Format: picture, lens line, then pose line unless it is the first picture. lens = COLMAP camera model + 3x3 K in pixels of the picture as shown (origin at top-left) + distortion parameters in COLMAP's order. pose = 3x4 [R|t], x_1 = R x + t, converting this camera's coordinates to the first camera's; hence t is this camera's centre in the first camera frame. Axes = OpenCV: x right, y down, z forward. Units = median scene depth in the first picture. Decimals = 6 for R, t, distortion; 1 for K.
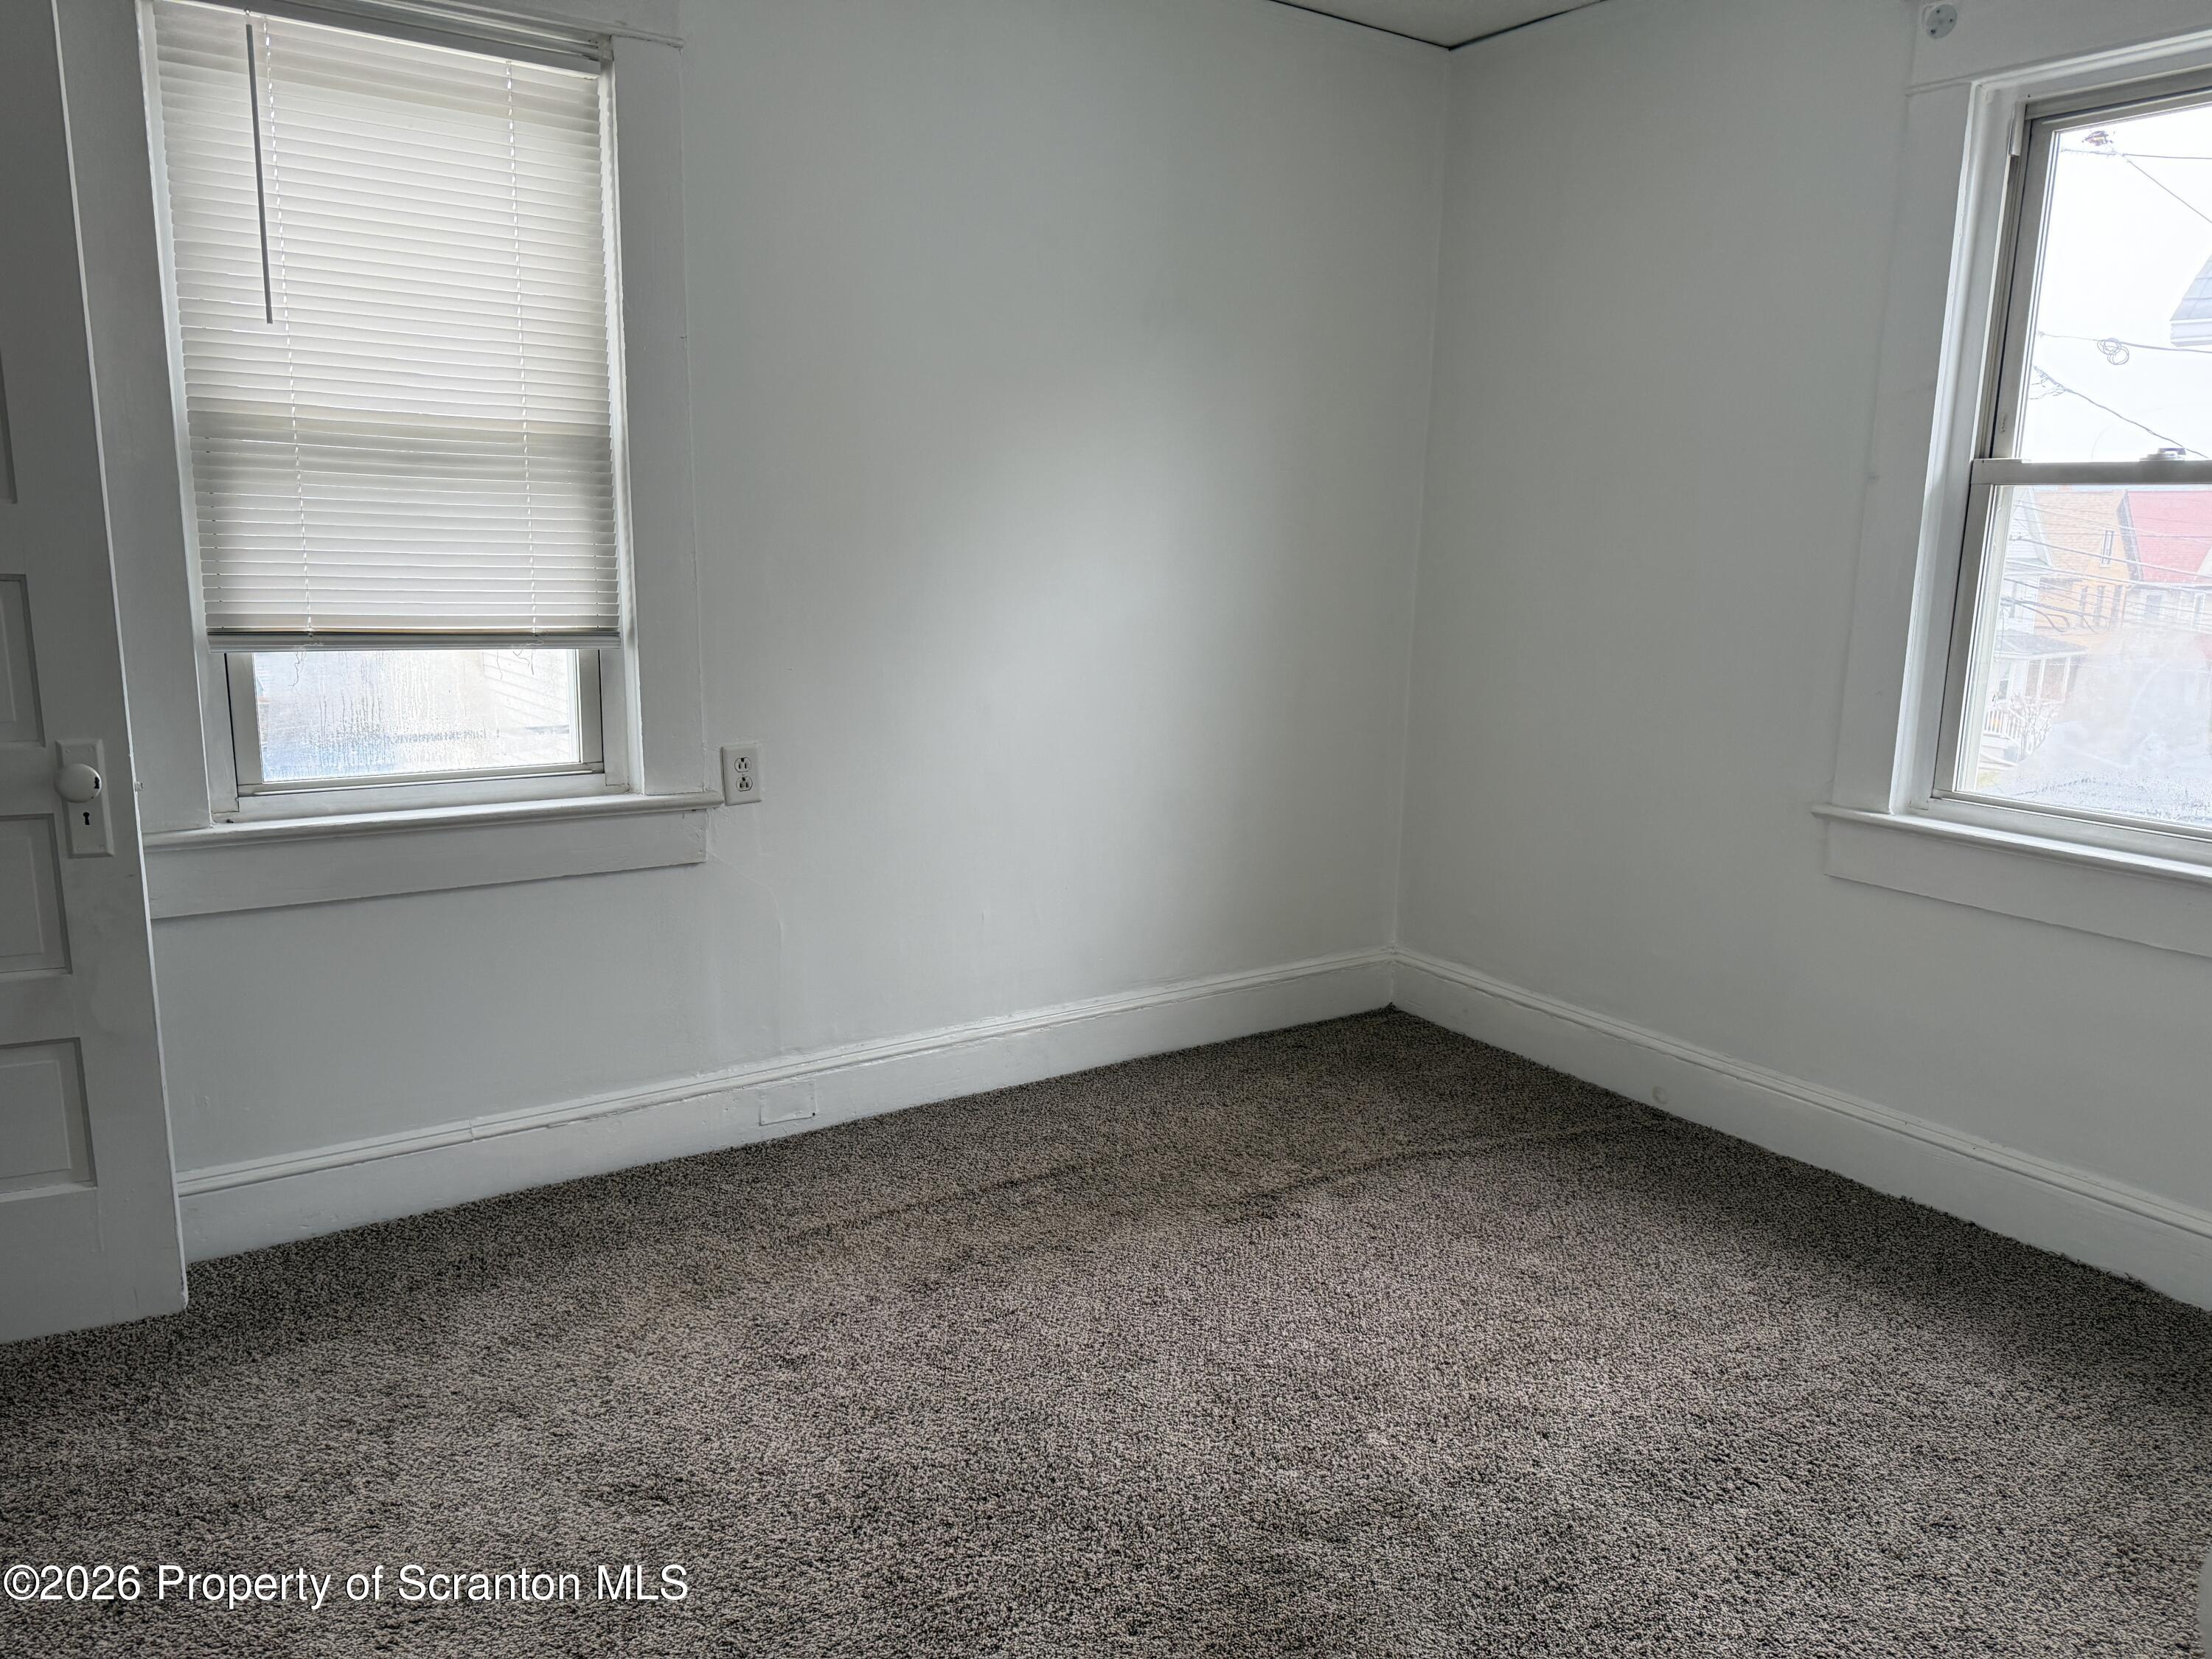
lens RADIAL K [[1551.4, 0, 1102.2], [0, 1551.4, 821.1], [0, 0, 1]] dist [0.084596, -0.104461]
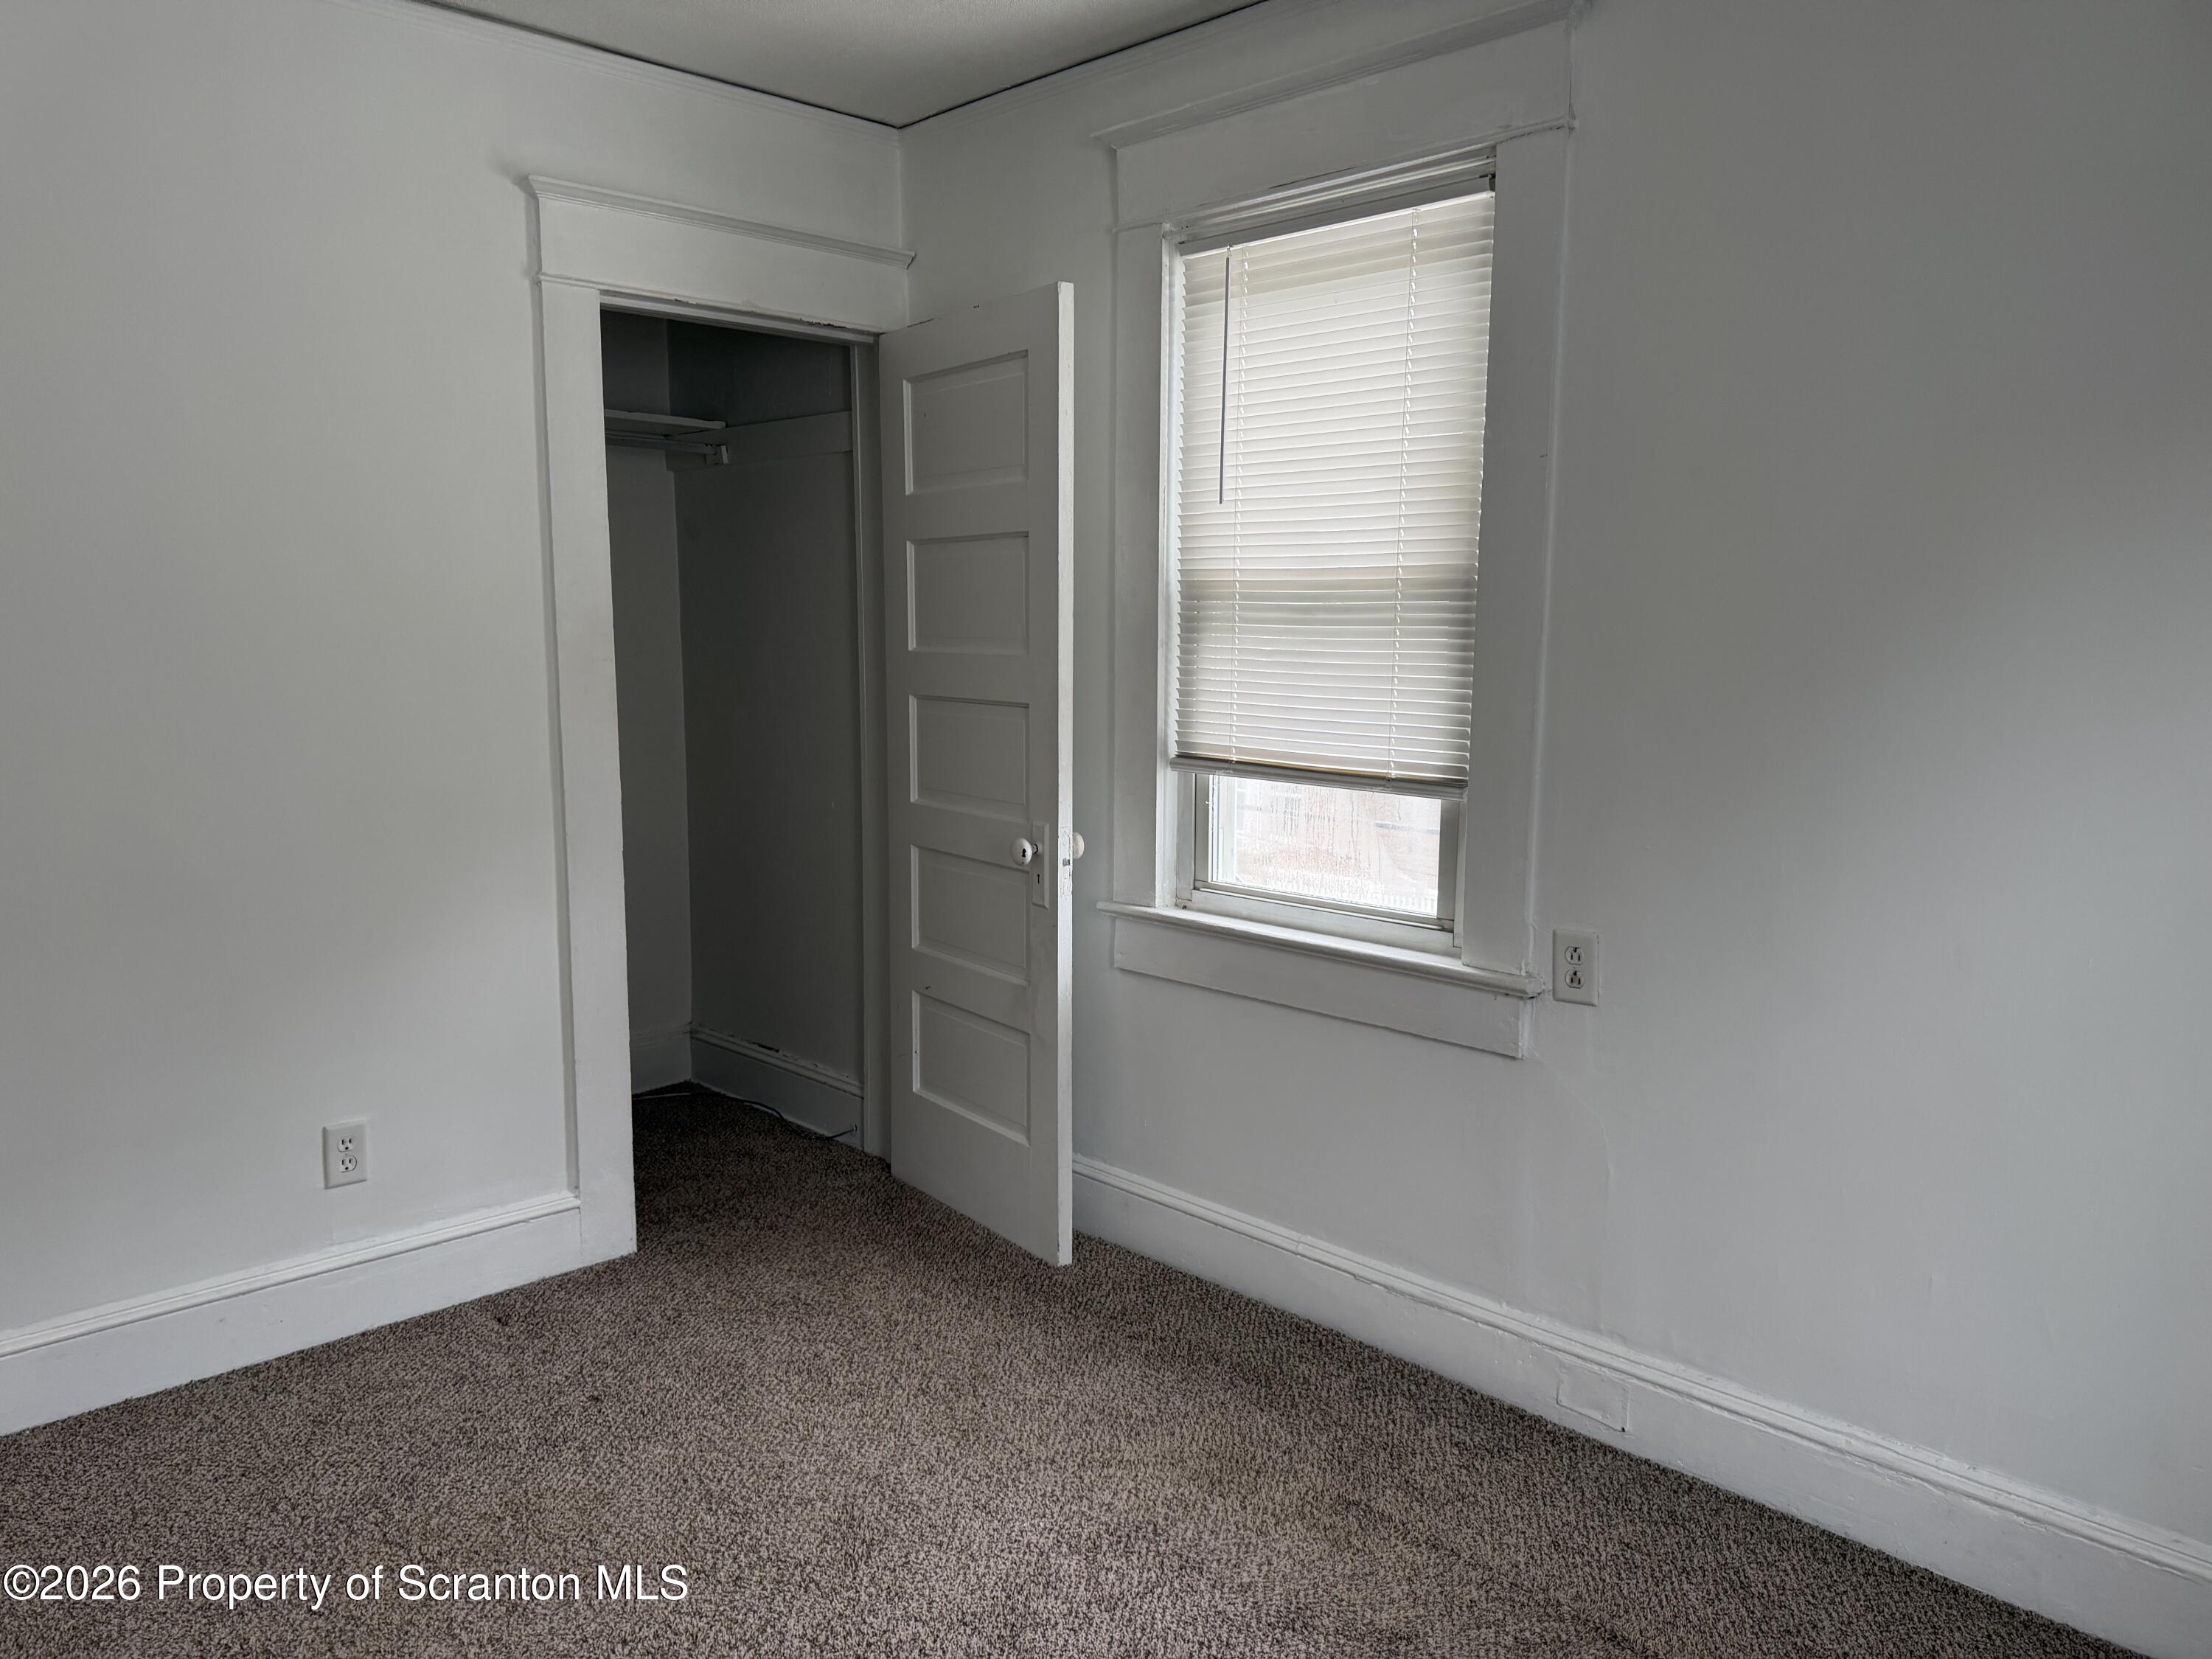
lens RADIAL K [[1551.4, 0, 1102.2], [0, 1551.4, 821.1], [0, 0, 1]] dist [0.084596, -0.104461]
pose [[0.182069, 0.098069, -0.978383, 0.554697], [-0.186562, 0.980385, 0.063552, -0.118546], [0.965425, 0.170959, 0.196794, 0.620341]]
